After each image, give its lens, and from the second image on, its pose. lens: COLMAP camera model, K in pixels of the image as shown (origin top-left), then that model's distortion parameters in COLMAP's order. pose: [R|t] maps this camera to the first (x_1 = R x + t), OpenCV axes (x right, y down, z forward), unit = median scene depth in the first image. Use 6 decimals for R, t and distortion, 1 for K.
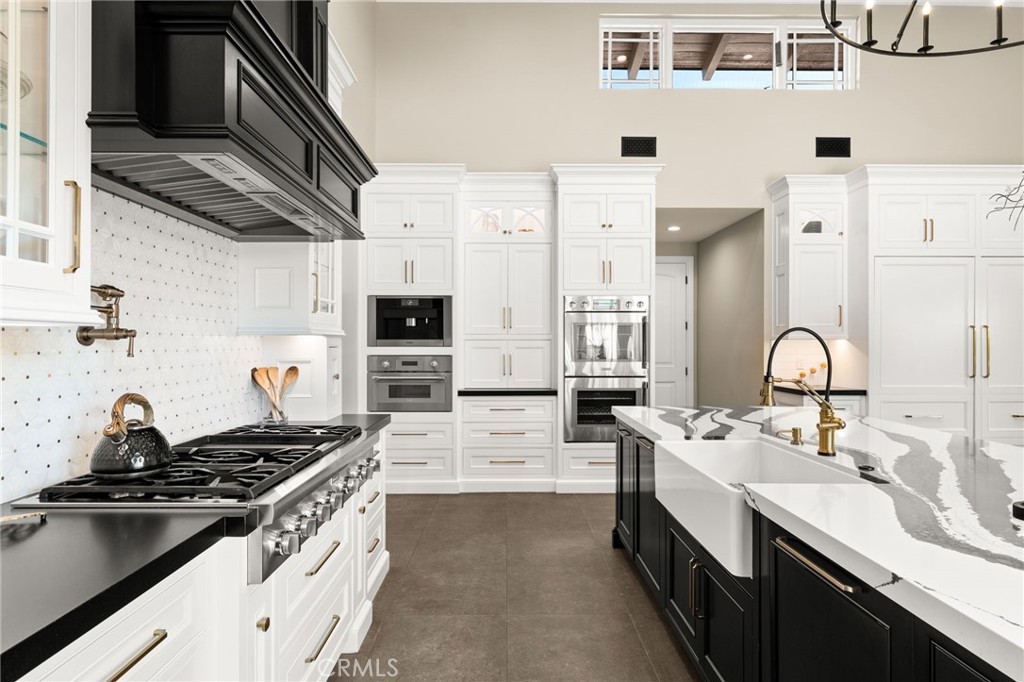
lens RADIAL K [[577.7, 0, 506.6], [0, 577.7, 343.2], [0, 0, 1]] dist [0.008857, -0.001436]
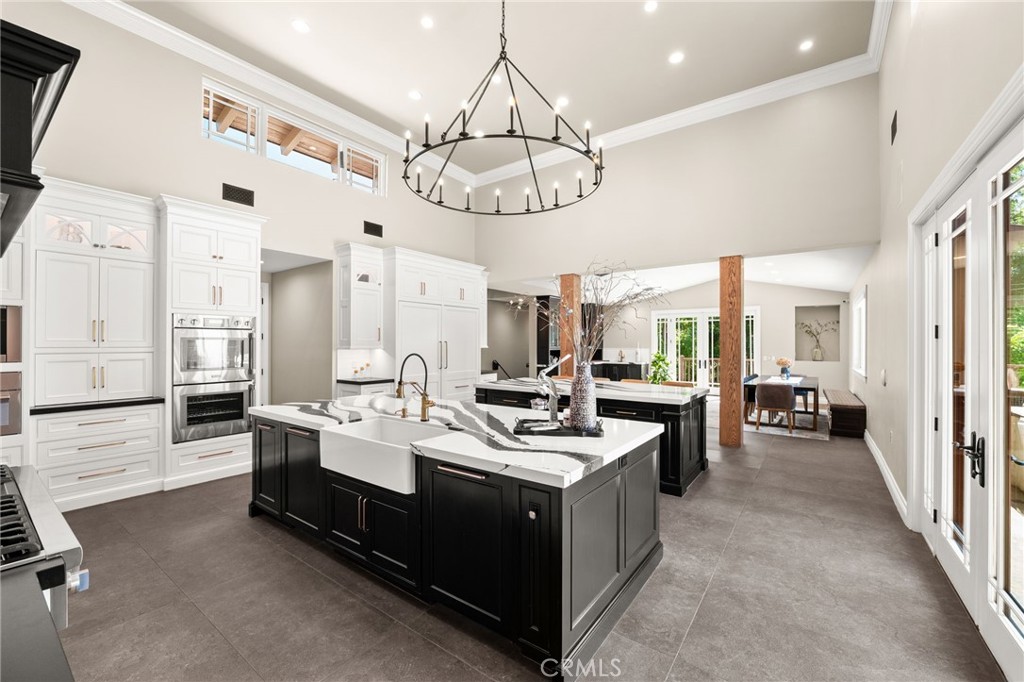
lens RADIAL K [[431.0, 0, 511.4], [0, 431.0, 341.9], [0, 0, 1]] dist [0.003518, 0.000550]
pose [[0.600504, 0.001305, 0.799620, -0.176797], [-0.003164, 0.999995, 0.000745, -0.029181], [-0.799615, -0.002977, 0.600505, -0.029500]]
